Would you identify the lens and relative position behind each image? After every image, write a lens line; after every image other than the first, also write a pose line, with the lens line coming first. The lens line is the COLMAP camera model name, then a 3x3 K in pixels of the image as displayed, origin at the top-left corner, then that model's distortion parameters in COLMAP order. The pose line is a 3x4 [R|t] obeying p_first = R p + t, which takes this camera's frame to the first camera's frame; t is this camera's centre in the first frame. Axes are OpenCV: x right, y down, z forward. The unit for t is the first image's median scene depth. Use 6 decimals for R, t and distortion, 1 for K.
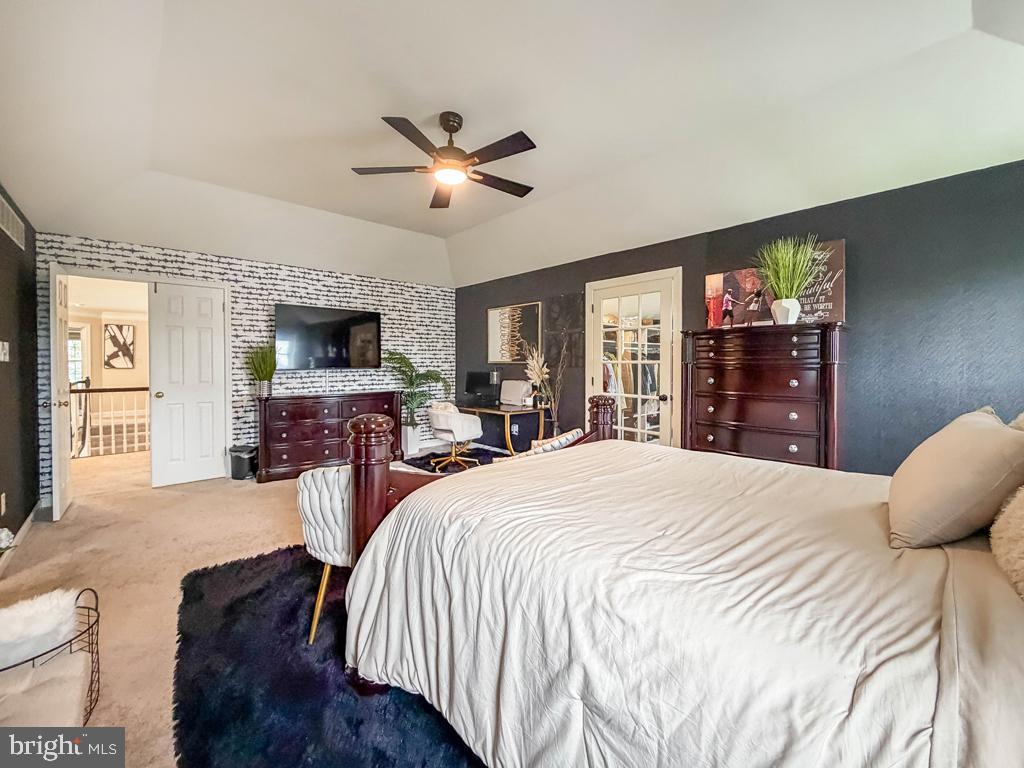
lens RADIAL K [[426.4, 0, 503.9], [0, 426.4, 380.4], [0, 0, 1]] dist [0.006388, 0.000715]
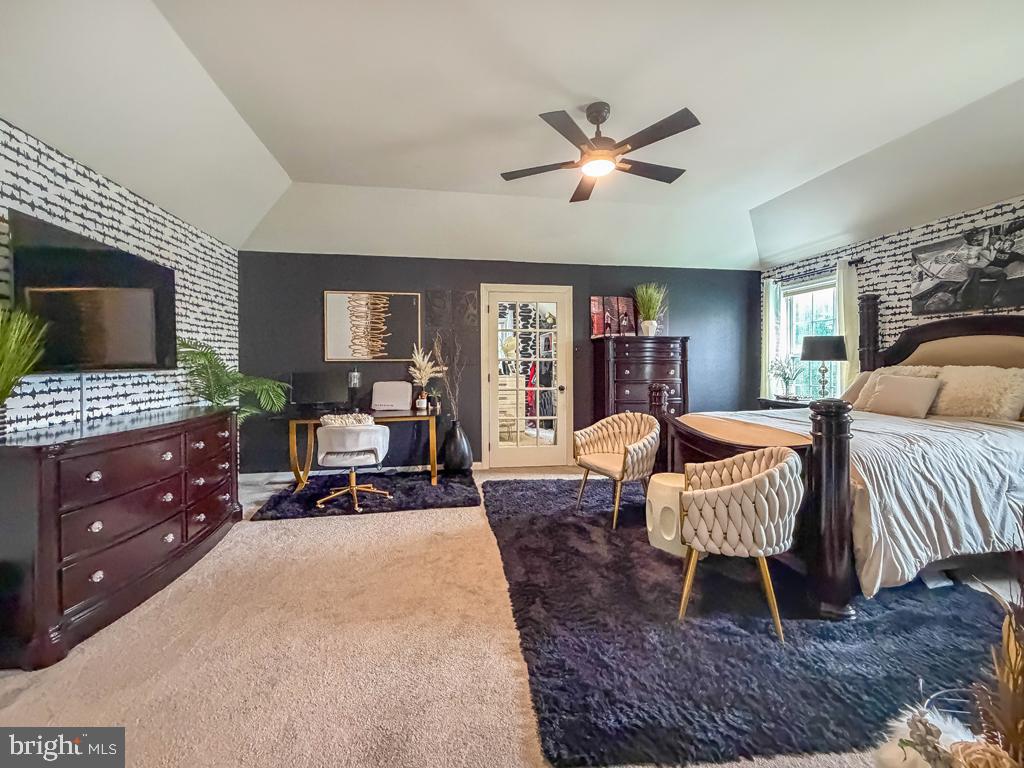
lens RADIAL K [[426.4, 0, 505.5], [0, 426.4, 373.3], [0, 0, 1]] dist [0.006388, 0.000715]
pose [[0.526808, -0.021704, 0.849707, -0.575182], [0.038492, 0.999258, 0.001660, -0.009082], [-0.849112, 0.031833, 0.527253, 0.362988]]
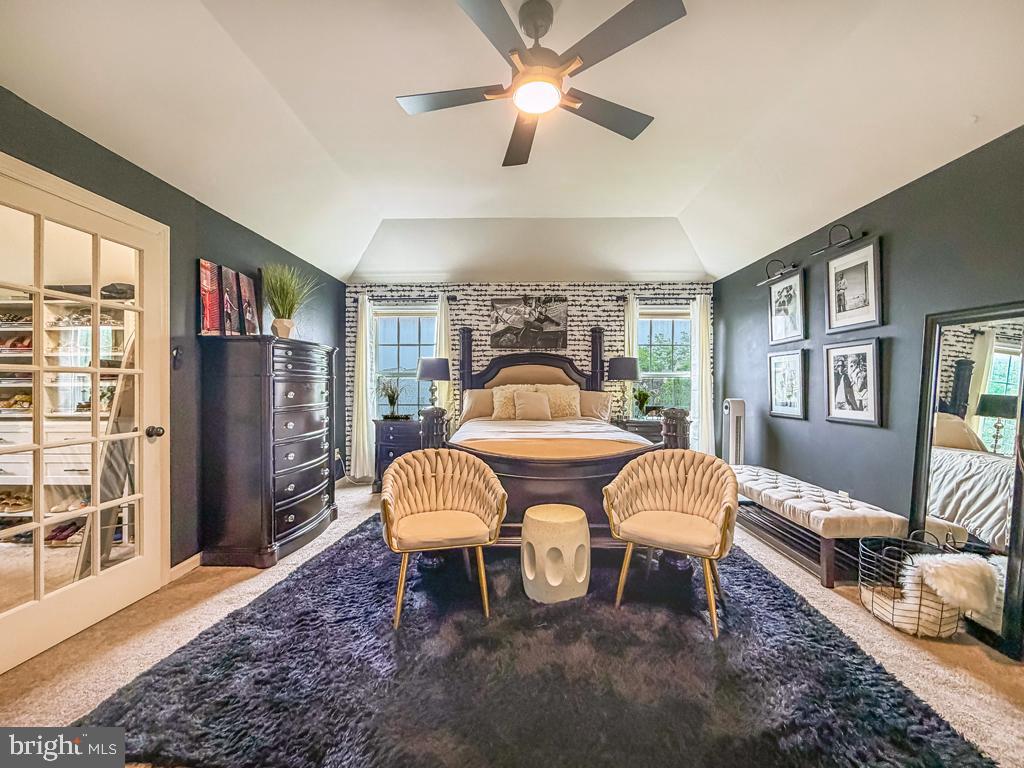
lens RADIAL K [[426.4, 0, 512.2], [0, 426.4, 378.4], [0, 0, 1]] dist [0.006388, 0.000715]
pose [[-0.732718, 0.008278, 0.680482, -0.301937], [0.025704, 0.999549, 0.015517, -0.022819], [-0.680047, 0.028861, -0.732600, 0.822727]]
